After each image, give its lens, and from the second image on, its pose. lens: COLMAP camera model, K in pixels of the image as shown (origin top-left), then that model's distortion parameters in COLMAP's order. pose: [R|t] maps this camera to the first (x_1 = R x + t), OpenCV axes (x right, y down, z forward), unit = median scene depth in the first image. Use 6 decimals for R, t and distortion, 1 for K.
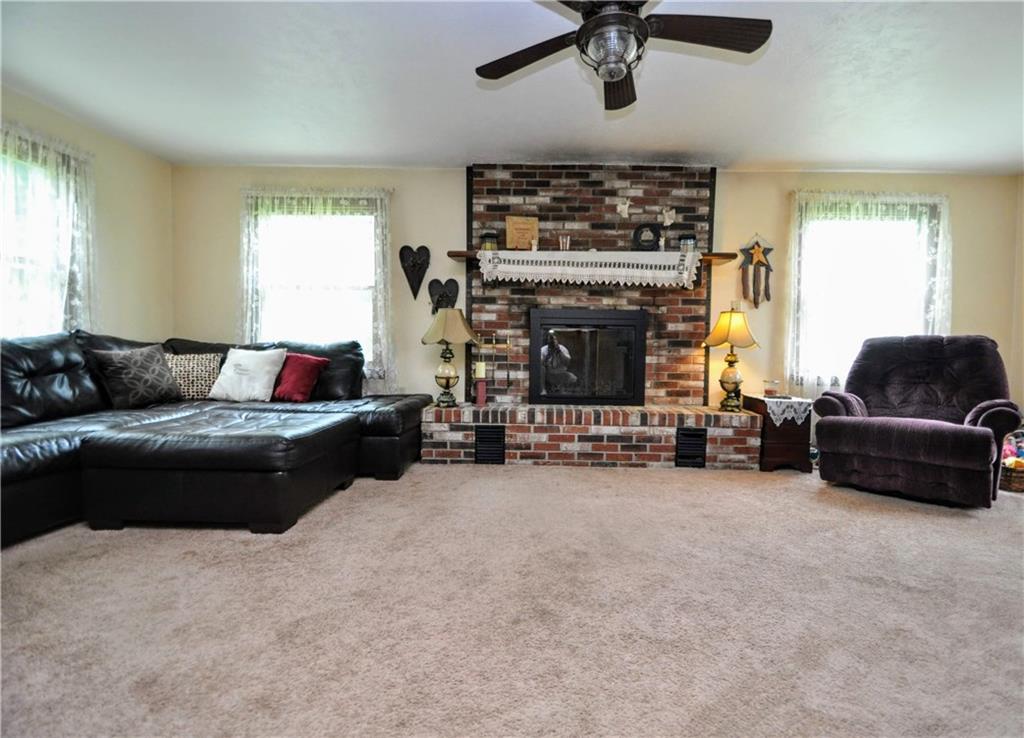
lens RADIAL K [[486.1, 0, 545.9], [0, 486.1, 371.2], [0, 0, 1]] dist [-0.002249, -0.000514]
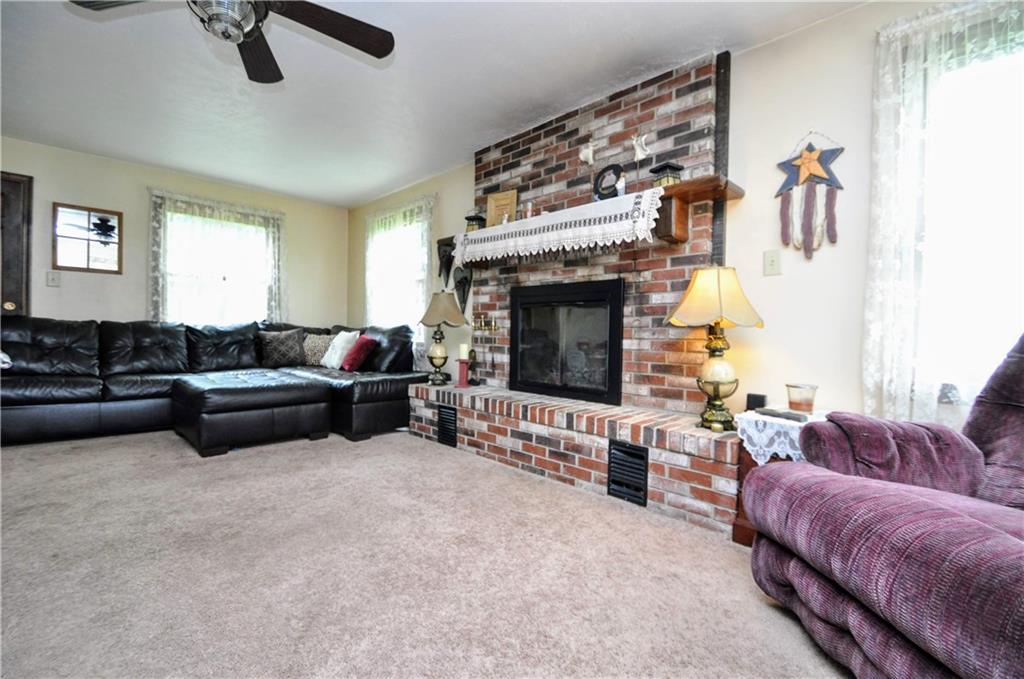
lens RADIAL K [[445.1, 0, 506.7], [0, 445.1, 341.8], [0, 0, 1]] dist [0.007912, -0.014458]
pose [[0.712889, 0.011710, -0.701179, 0.585269], [-0.040572, 0.998875, -0.024568, -0.003729], [0.700102, 0.045963, 0.712562, 0.403971]]
